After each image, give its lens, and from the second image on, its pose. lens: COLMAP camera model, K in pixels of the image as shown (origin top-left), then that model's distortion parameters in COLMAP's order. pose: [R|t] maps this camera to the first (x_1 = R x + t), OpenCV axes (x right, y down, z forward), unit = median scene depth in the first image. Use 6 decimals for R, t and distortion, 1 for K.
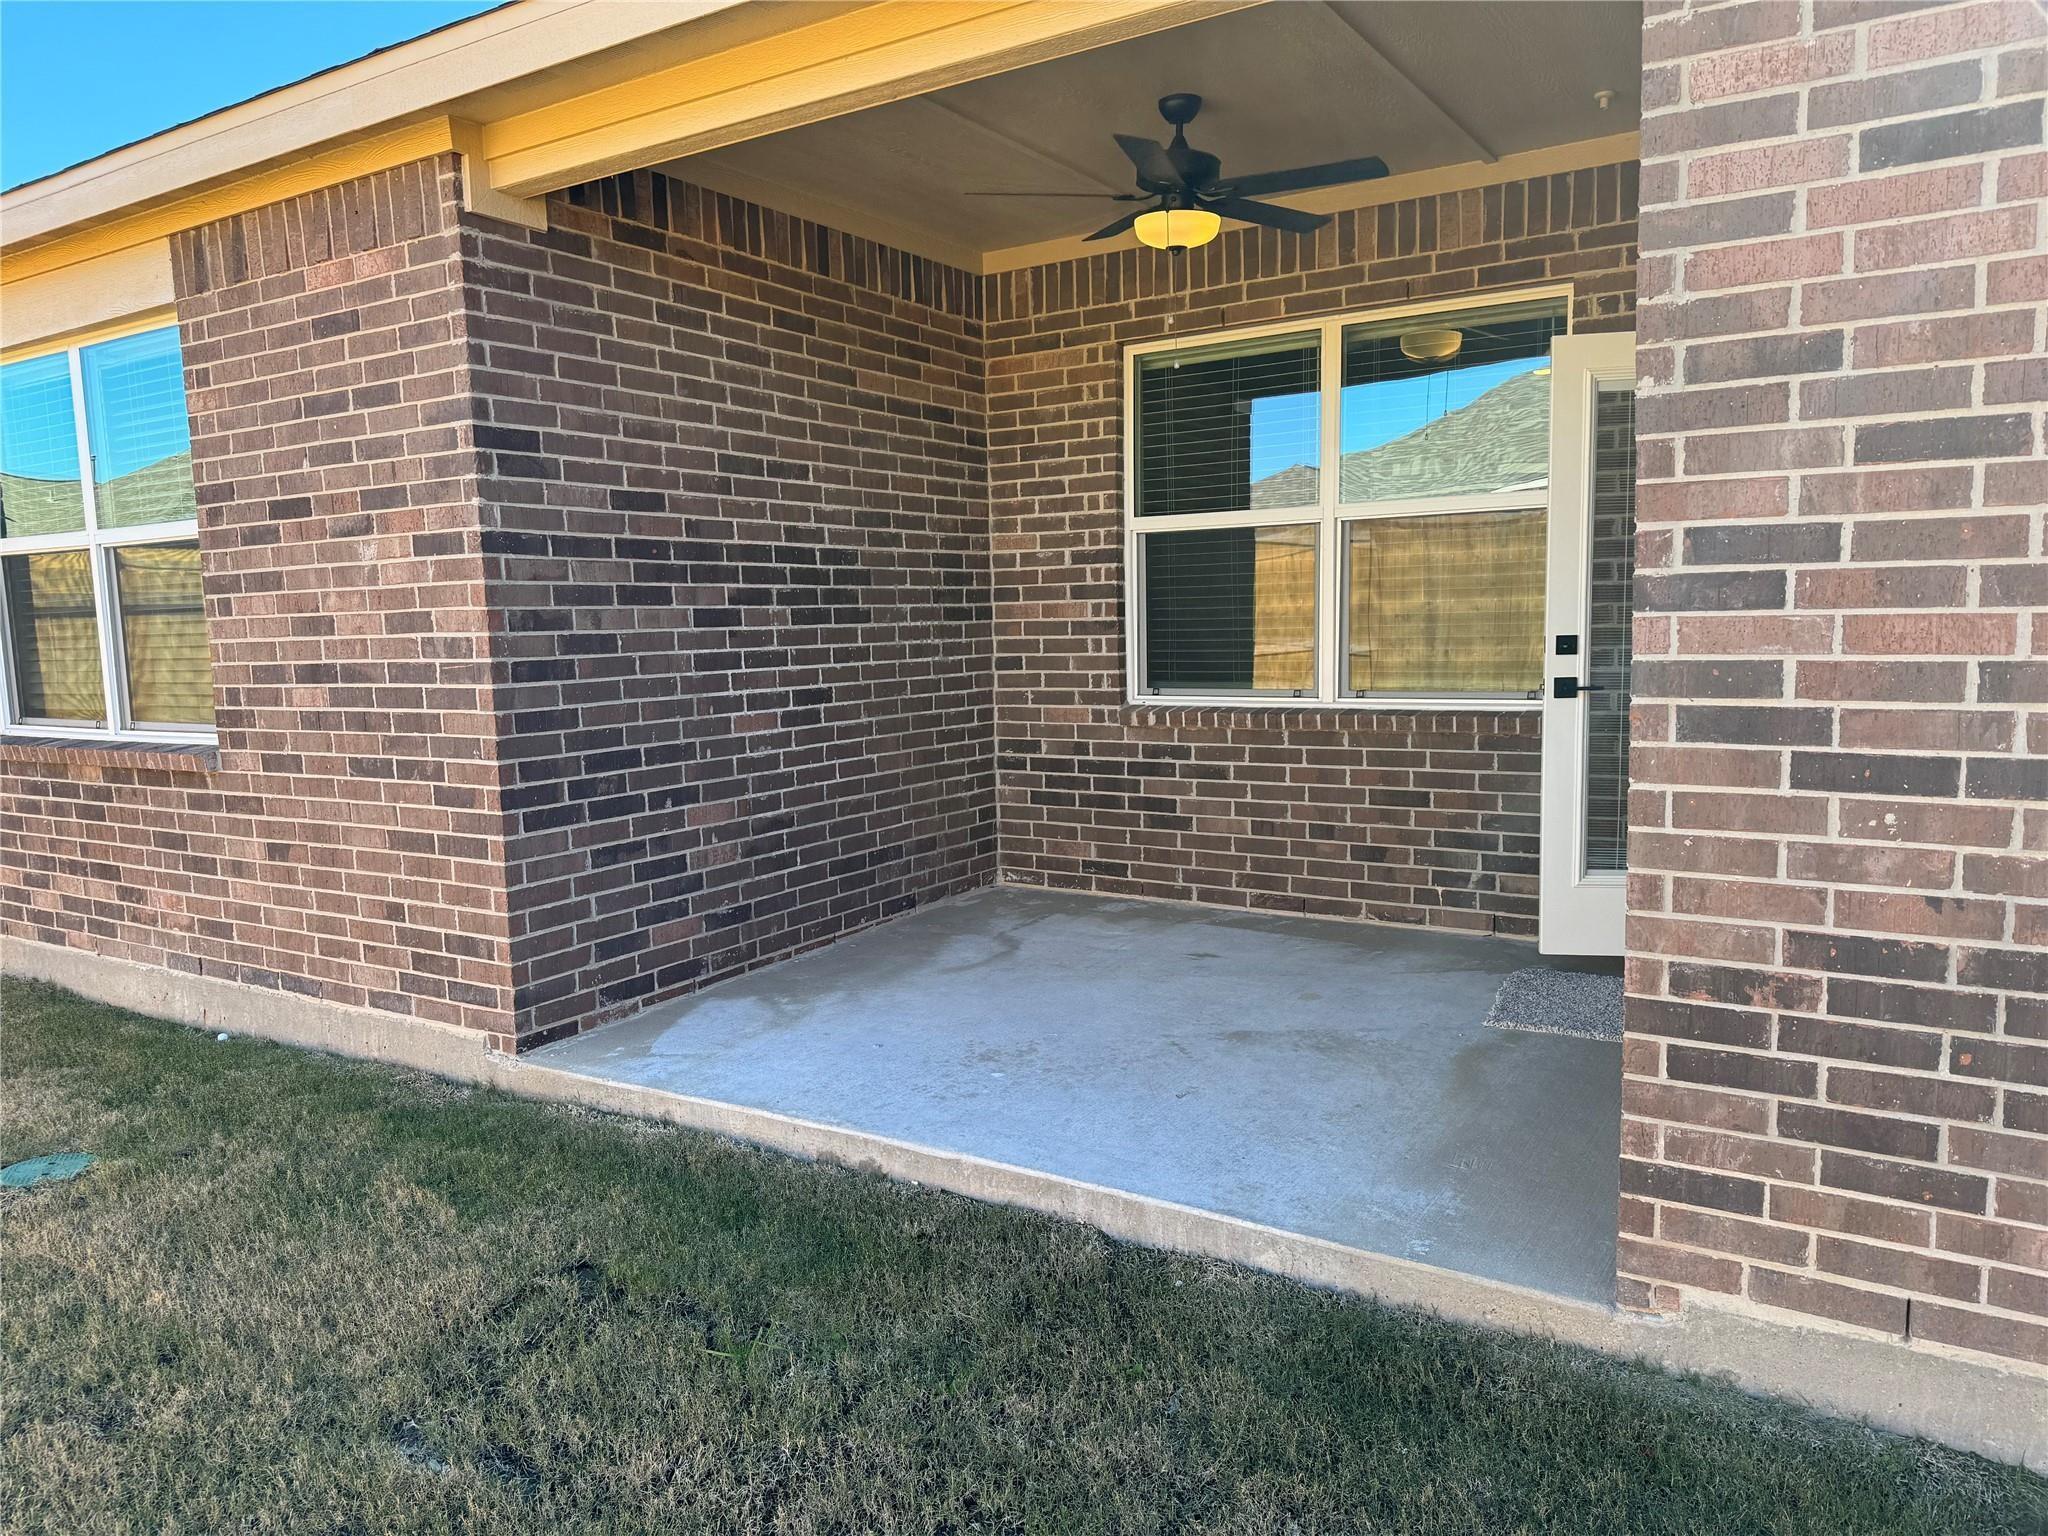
lens RADIAL K [[1421.8, 0, 1024.0], [0, 1421.8, 768.0], [0, 0, 1]] dist [0.001625, 0.000930]
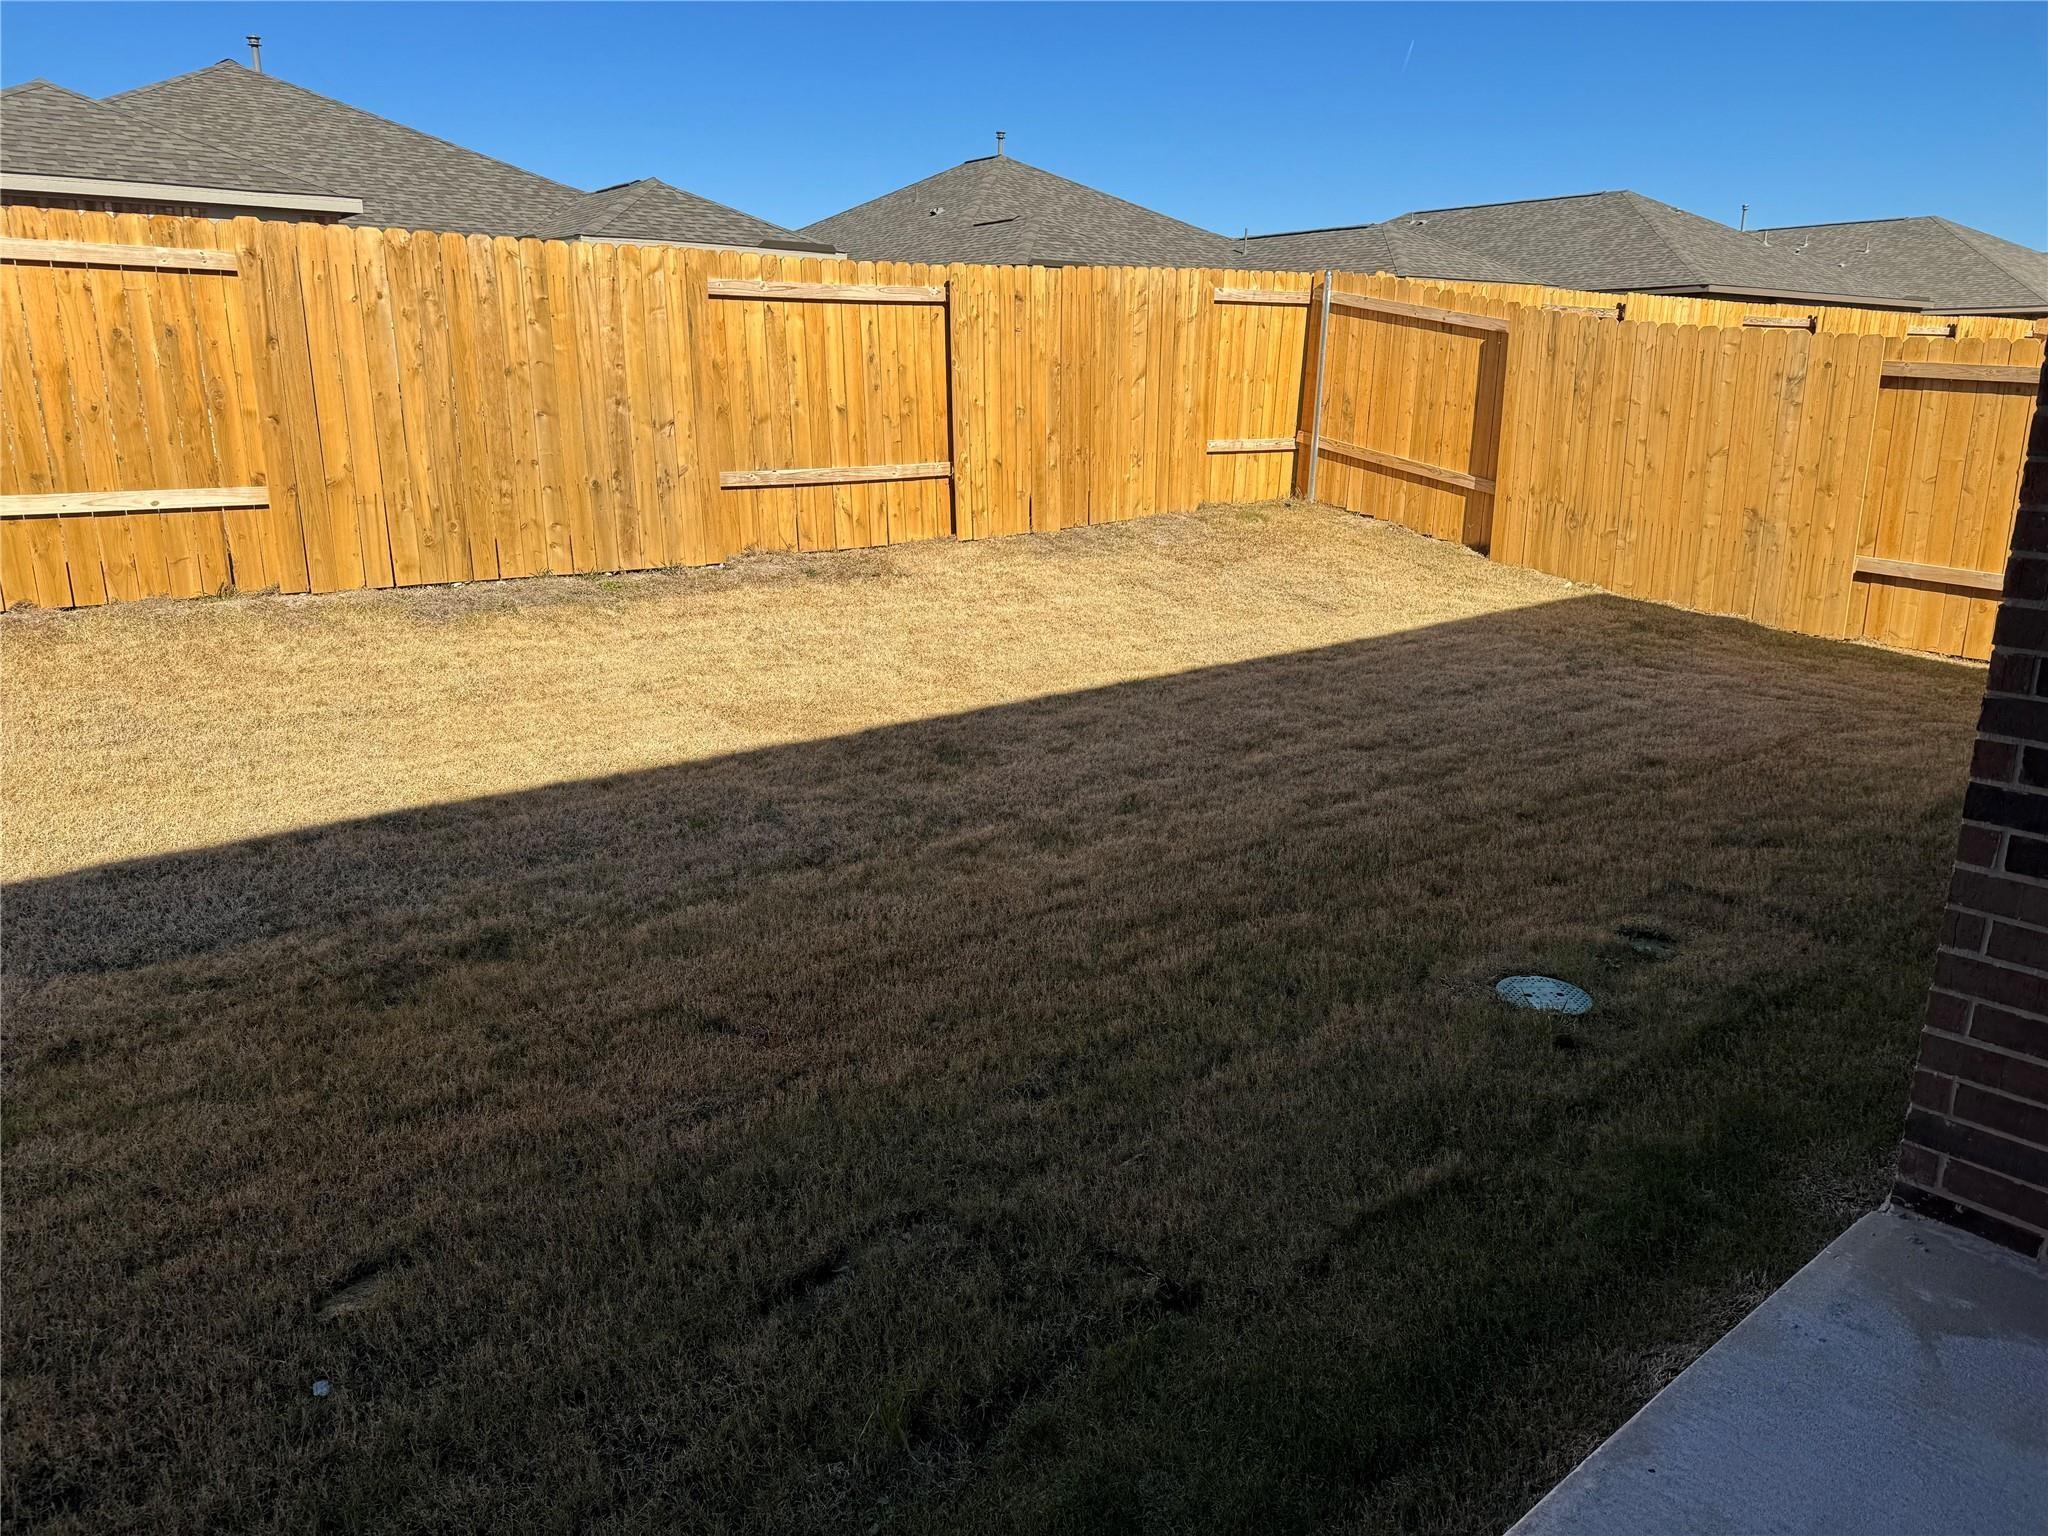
lens RADIAL K [[1421.8, 0, 1024.0], [0, 1421.8, 768.0], [0, 0, 1]] dist [0.001625, 0.000930]
pose [[-0.312561, 0.263209, -0.912703, 0.301777], [-0.102015, 0.945985, 0.307742, -0.140361], [0.944404, 0.189297, -0.268827, 0.872494]]
